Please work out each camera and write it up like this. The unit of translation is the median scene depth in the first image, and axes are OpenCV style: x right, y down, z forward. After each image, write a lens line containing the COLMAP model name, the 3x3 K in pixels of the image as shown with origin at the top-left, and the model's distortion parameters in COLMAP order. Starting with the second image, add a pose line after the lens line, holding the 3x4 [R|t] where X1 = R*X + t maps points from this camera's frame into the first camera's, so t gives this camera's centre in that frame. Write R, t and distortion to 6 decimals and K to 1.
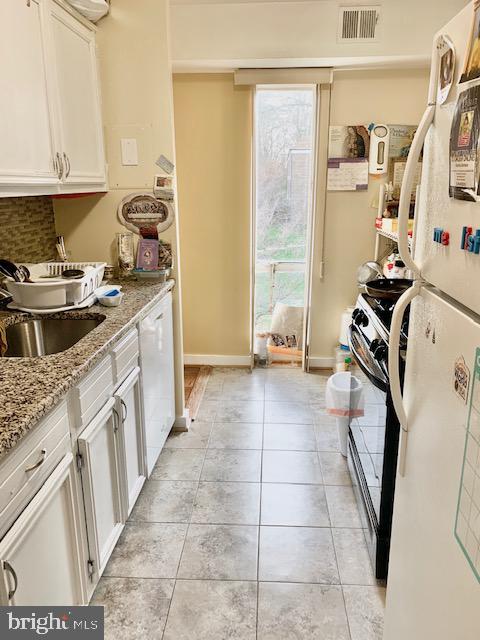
lens RADIAL K [[492.4, 0, 242.1], [0, 492.4, 321.1], [0, 0, 1]] dist [0.048389, -0.061237]
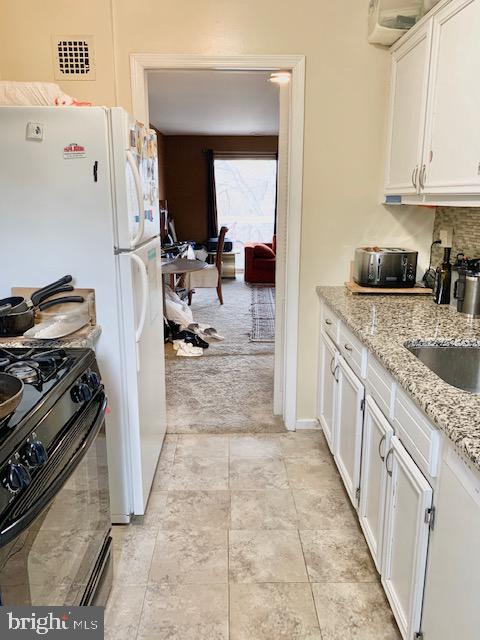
lens RADIAL K [[492.4, 0, 240.6], [0, 492.4, 317.7], [0, 0, 1]] dist [0.048389, -0.061237]
pose [[-0.996808, 0.018548, -0.077647, 0.079707], [-0.021711, 0.872989, 0.487256, -0.466074], [0.076822, 0.487386, -0.869800, 1.694951]]
